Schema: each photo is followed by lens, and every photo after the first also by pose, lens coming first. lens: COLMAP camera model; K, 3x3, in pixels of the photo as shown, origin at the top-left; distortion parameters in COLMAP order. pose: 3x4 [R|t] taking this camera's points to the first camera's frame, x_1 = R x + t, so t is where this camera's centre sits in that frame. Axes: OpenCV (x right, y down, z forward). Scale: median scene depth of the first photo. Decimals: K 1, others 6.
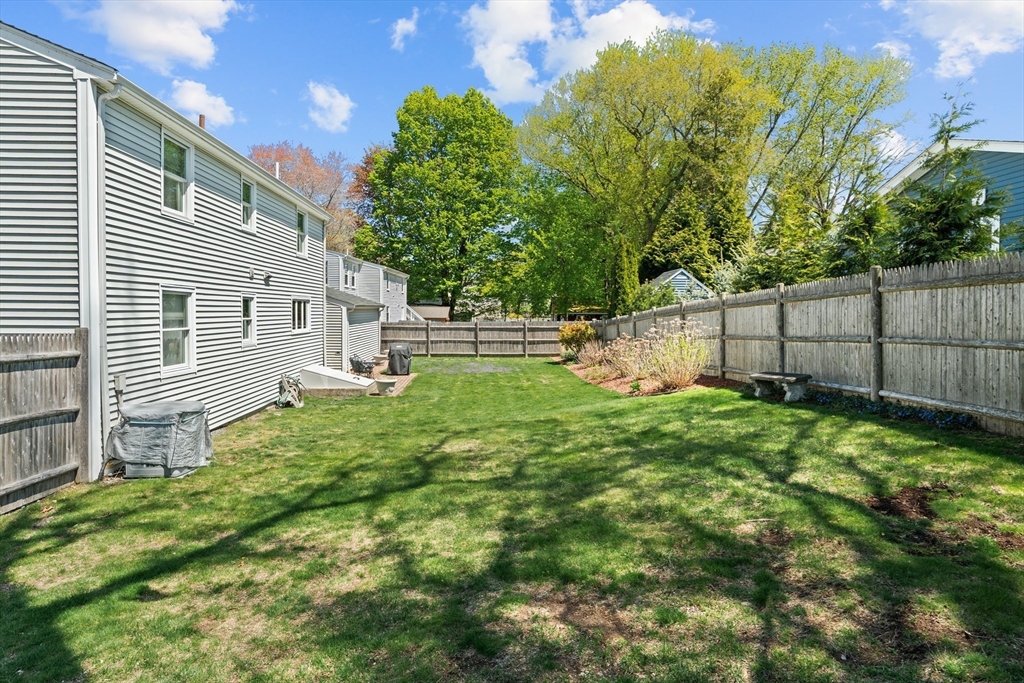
lens RADIAL K [[558.4, 0, 496.3], [0, 558.4, 316.1], [0, 0, 1]] dist [-0.004183, 0.001958]
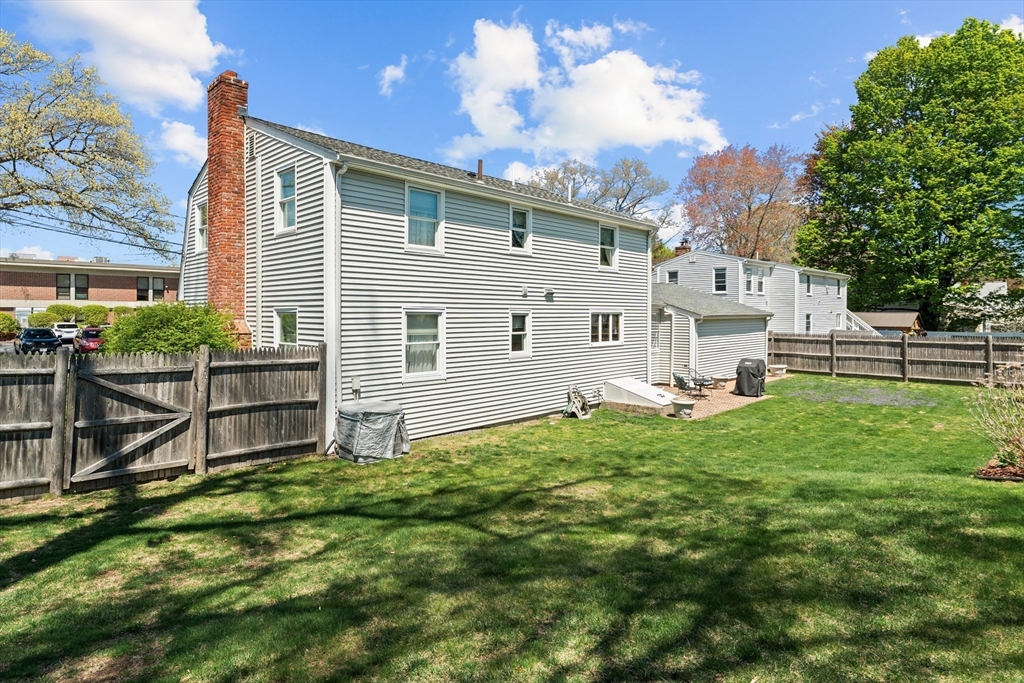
lens RADIAL K [[558.4, 0, 521.6], [0, 558.4, 313.5], [0, 0, 1]] dist [-0.004183, 0.001958]
pose [[0.691959, -0.003750, -0.721927, 0.355772], [-0.003813, 0.999954, -0.008848, -0.023763], [0.721926, 0.008875, 0.691913, 0.234667]]
